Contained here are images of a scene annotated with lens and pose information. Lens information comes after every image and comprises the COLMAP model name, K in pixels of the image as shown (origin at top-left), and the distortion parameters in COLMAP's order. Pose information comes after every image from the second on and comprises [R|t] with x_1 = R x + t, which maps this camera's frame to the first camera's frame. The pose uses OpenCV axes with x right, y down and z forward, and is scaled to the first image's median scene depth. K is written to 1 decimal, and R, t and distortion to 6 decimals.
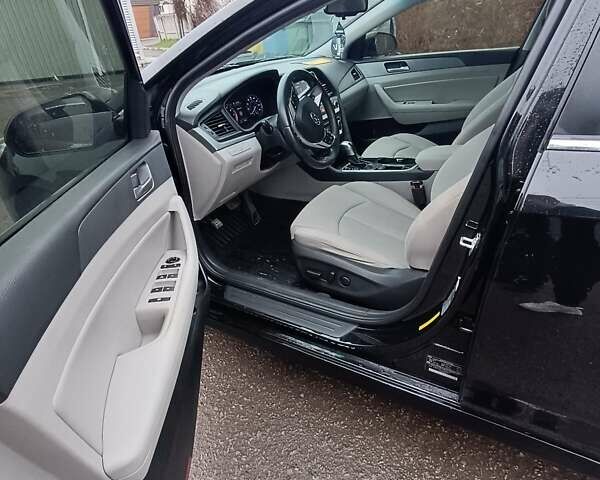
lens RADIAL K [[373.6, 0, 300.0], [0, 373.6, 240.0], [0, 0, 1]] dist [0.002006, 0.002939]
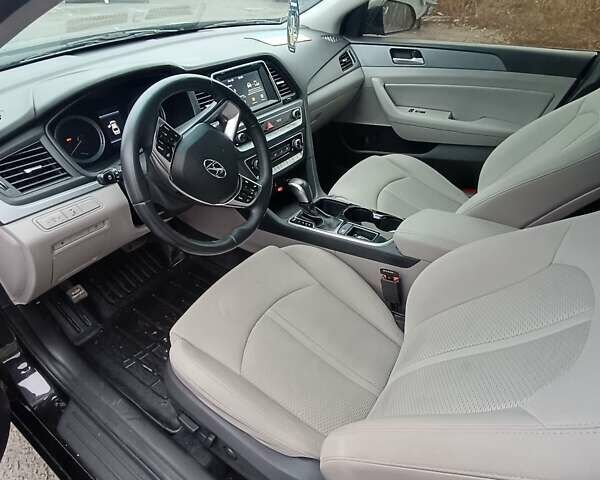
lens RADIAL K [[373.6, 0, 300.0], [0, 373.6, 240.0], [0, 0, 1]] dist [0.002006, 0.002939]
pose [[0.991906, 0.123814, -0.028137, 0.136844], [-0.119665, 0.985674, 0.118858, -0.205820], [0.042450, -0.114529, 0.992513, 0.294445]]
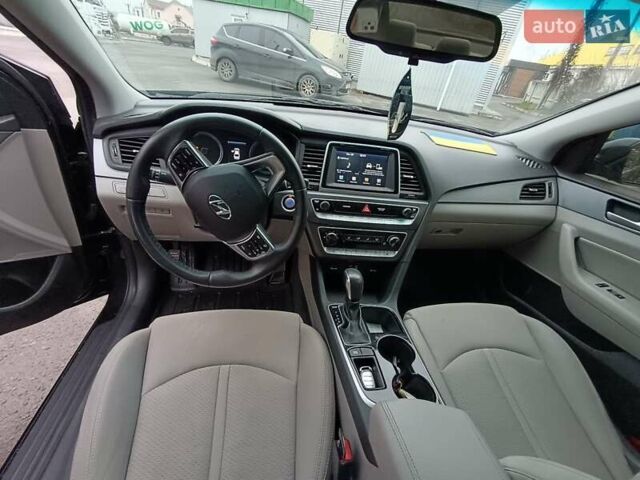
lens RADIAL K [[295.1, 0, 320.0], [0, 295.1, 240.0], [0, 0, 1]] dist [0.000975, -0.000096]
pose [[0.582253, 0.548025, -0.600541, 0.296446], [-0.559986, 0.805842, 0.192440, -0.313375], [0.589403, 0.224245, 0.776091, 0.516273]]
